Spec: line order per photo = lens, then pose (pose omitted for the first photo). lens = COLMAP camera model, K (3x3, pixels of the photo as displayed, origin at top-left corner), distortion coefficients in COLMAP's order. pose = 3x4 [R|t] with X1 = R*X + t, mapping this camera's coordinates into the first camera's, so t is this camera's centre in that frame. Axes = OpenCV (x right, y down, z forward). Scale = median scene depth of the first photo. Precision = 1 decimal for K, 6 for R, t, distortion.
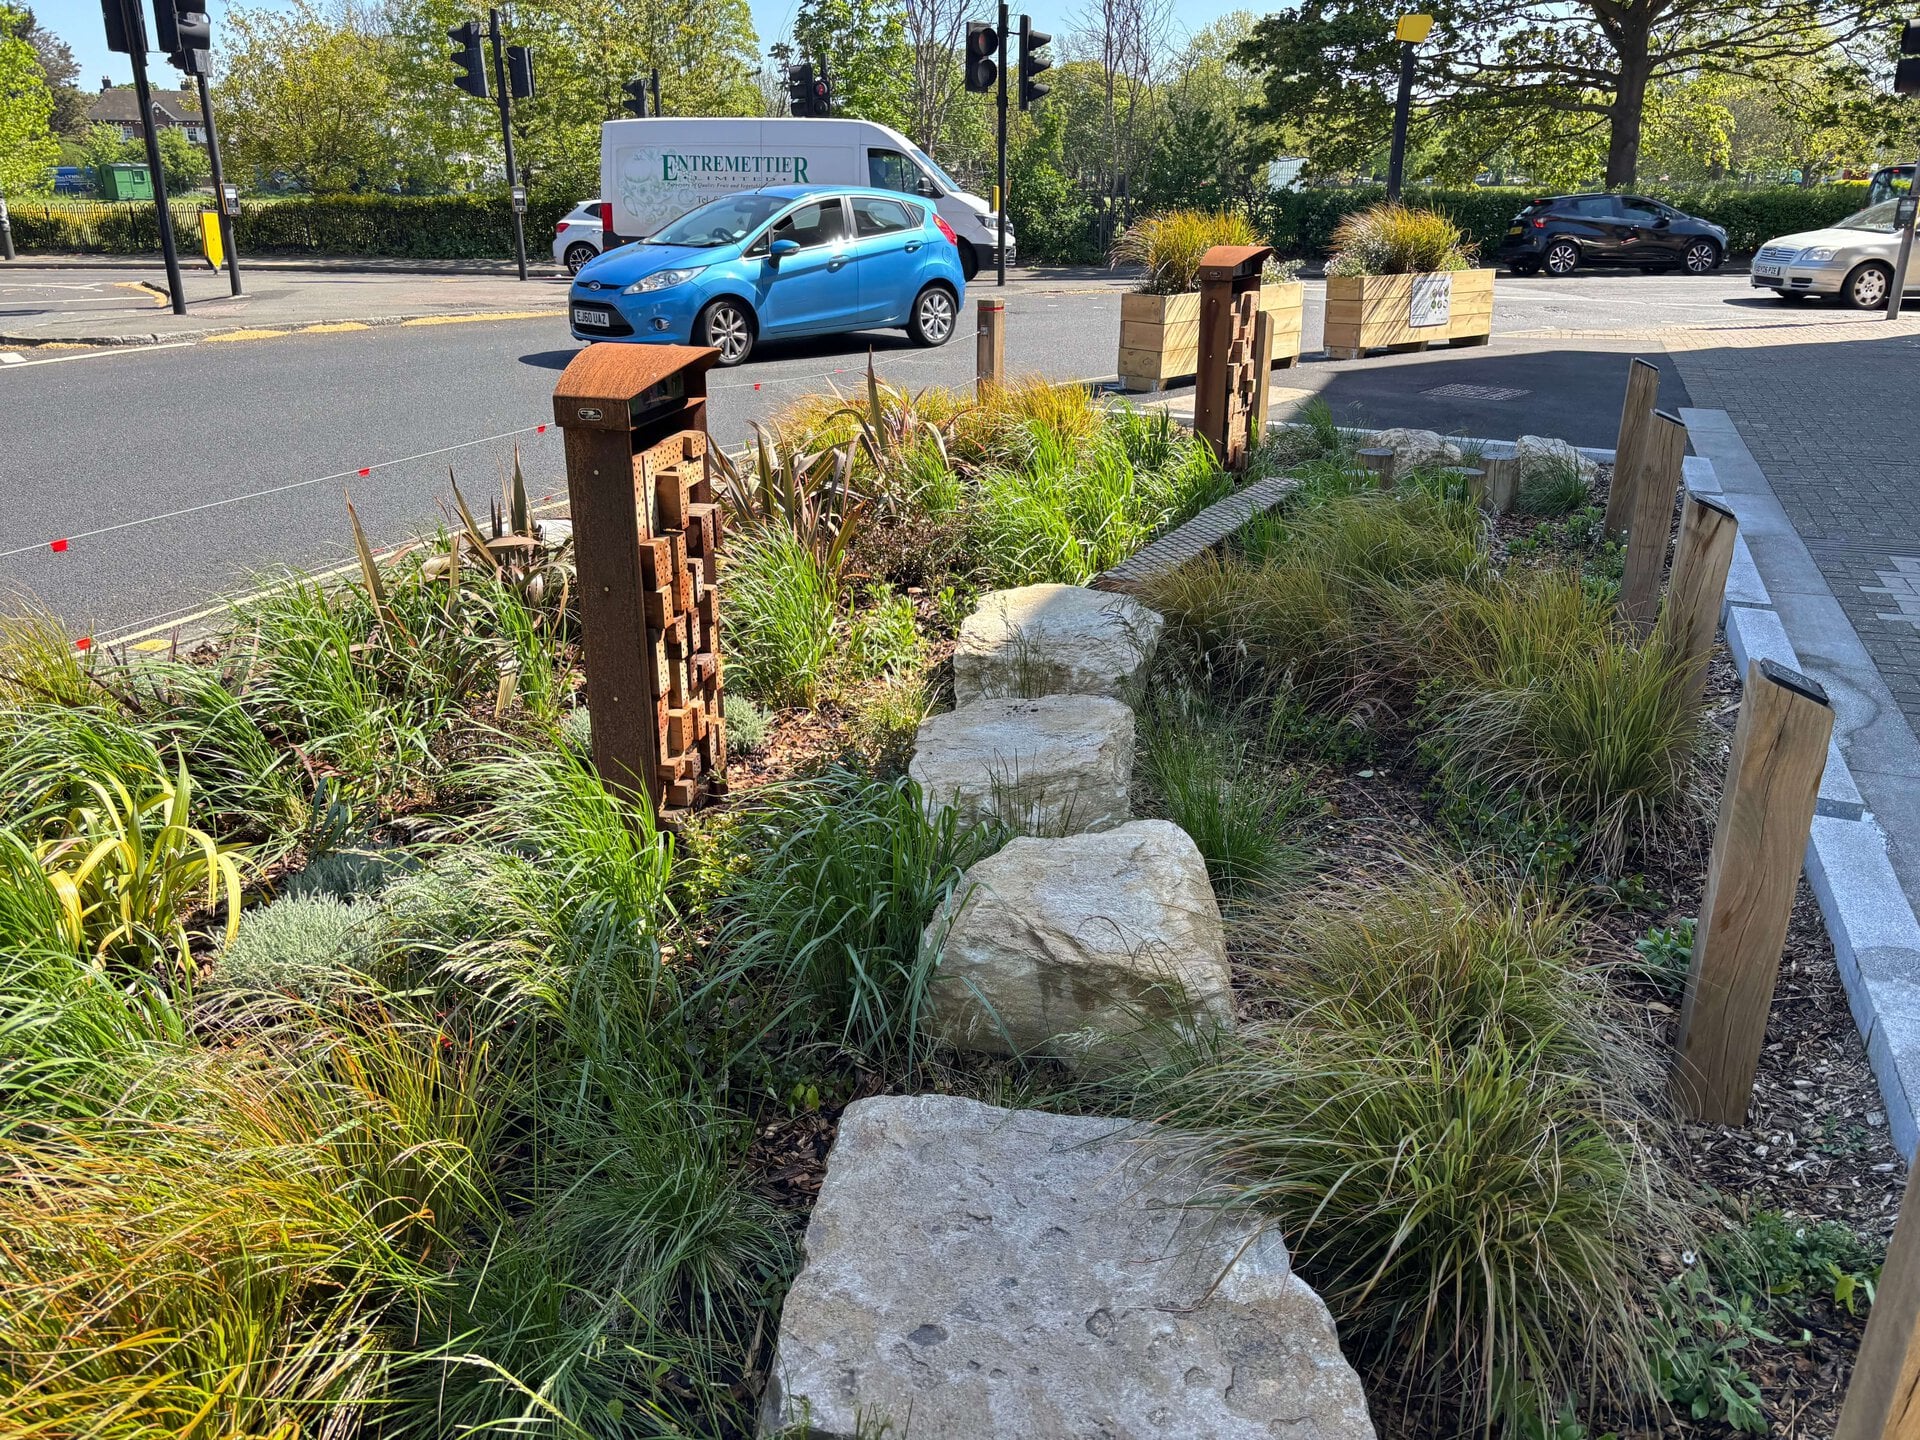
lens RADIAL K [[1430.7, 0, 971.1], [0, 1430.7, 723.2], [0, 0, 1]] dist [0.035151, -0.048557]
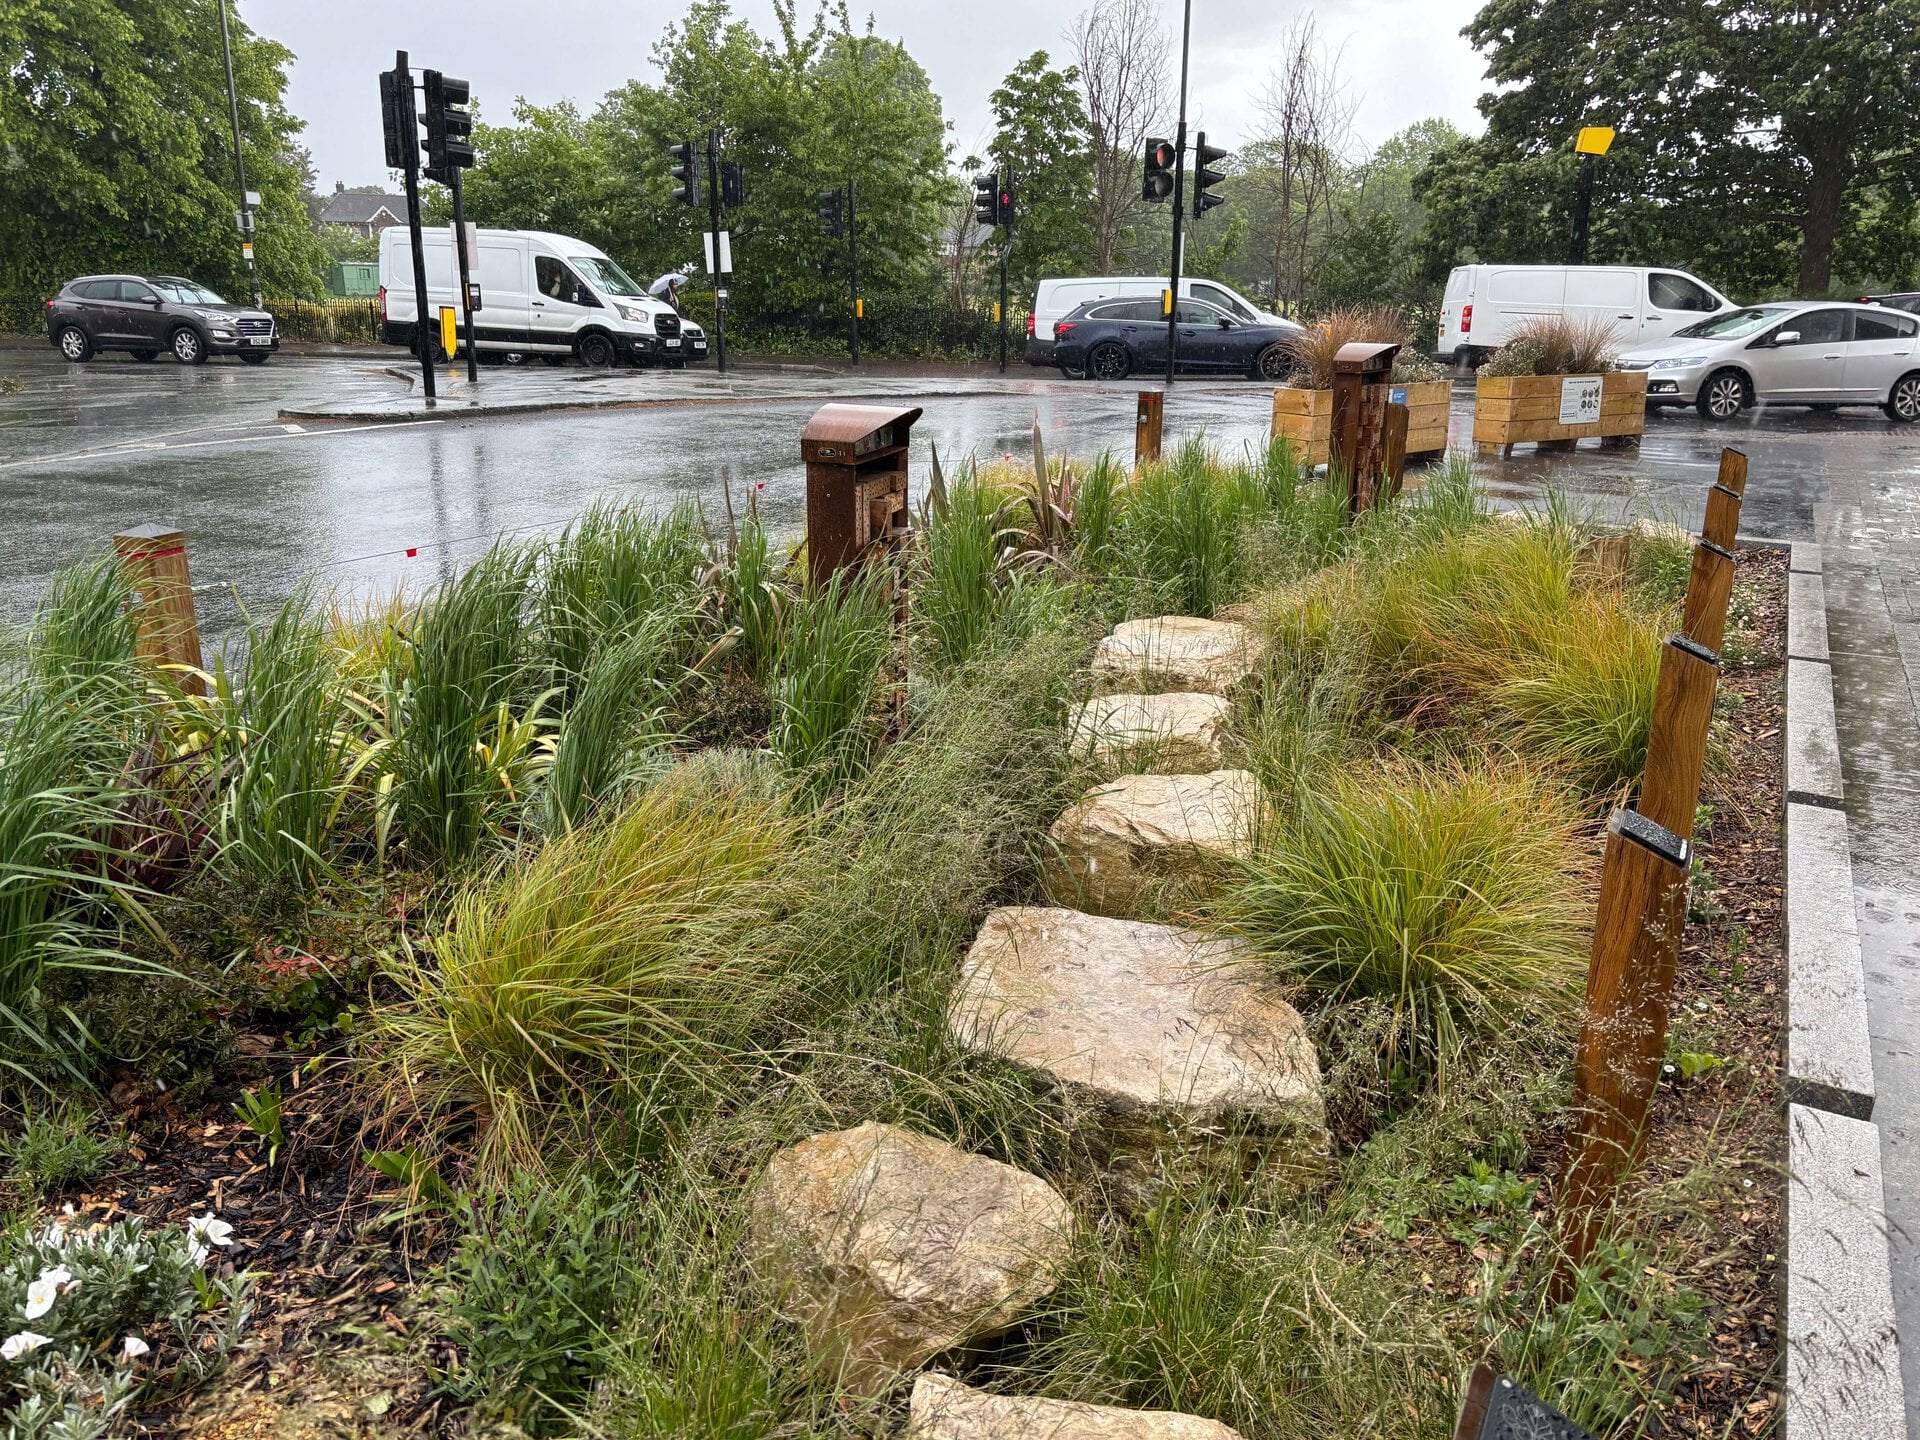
lens RADIAL K [[1430.7, 0, 972.5], [0, 1430.7, 756.9], [0, 0, 1]] dist [0.035151, -0.048557]
pose [[0.993004, 0.042880, -0.110017, 0.008200], [-0.047541, 0.998064, -0.040102, 0.028907], [0.108085, 0.045052, 0.993120, -0.077672]]
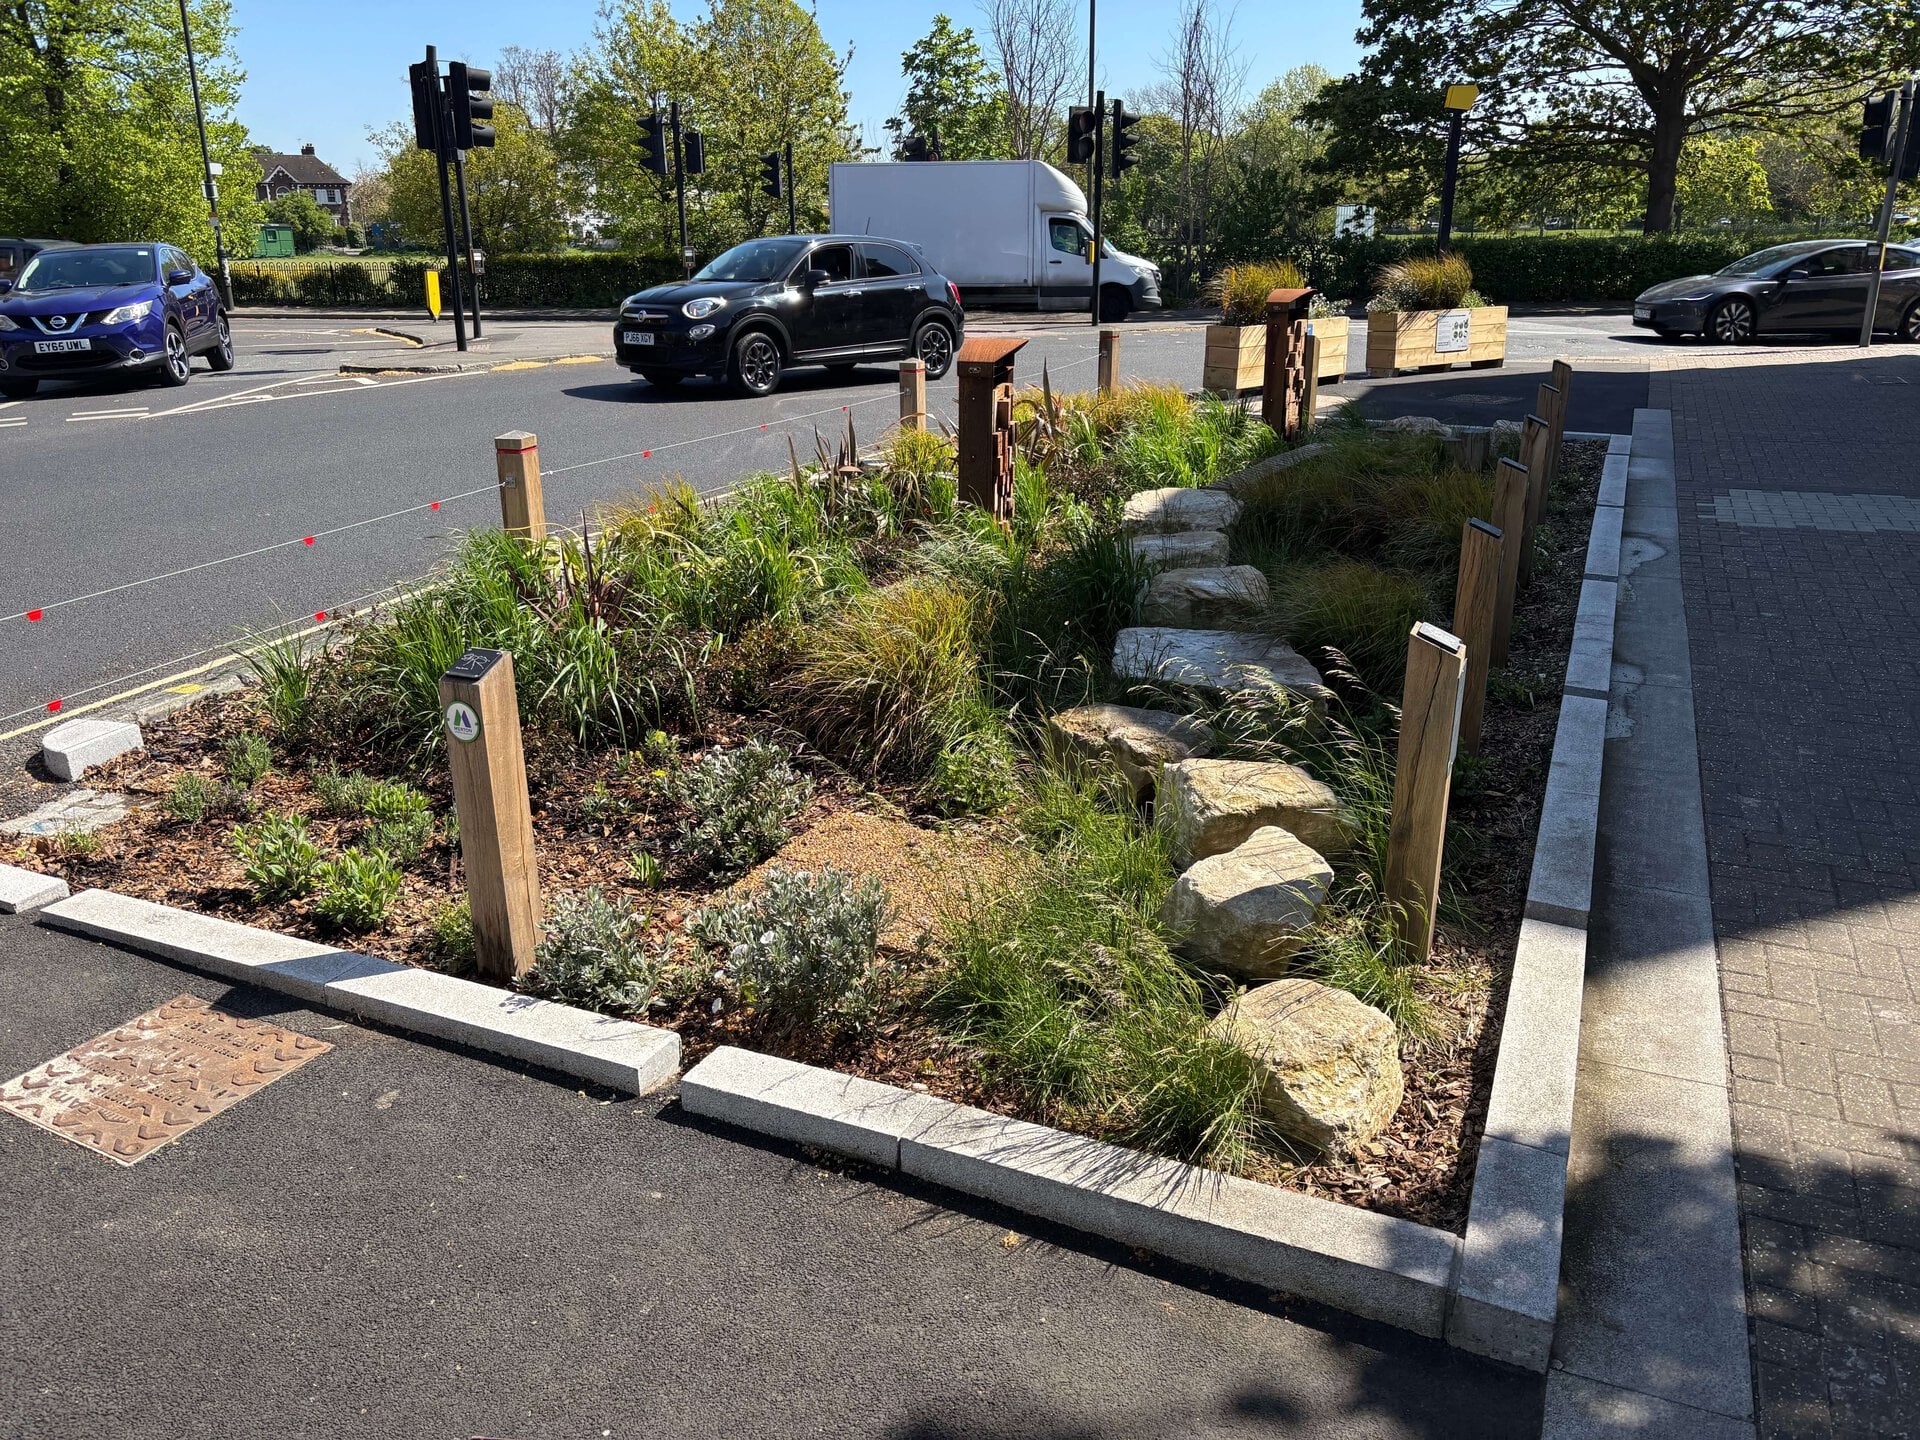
lens RADIAL K [[1430.7, 0, 946.1], [0, 1430.7, 721.0], [0, 0, 1]] dist [0.035151, -0.048557]
pose [[0.998092, 0.009476, -0.061020, -0.040139], [-0.011417, 0.999437, -0.031536, 0.086573], [0.060686, 0.032172, 0.997638, -0.256616]]
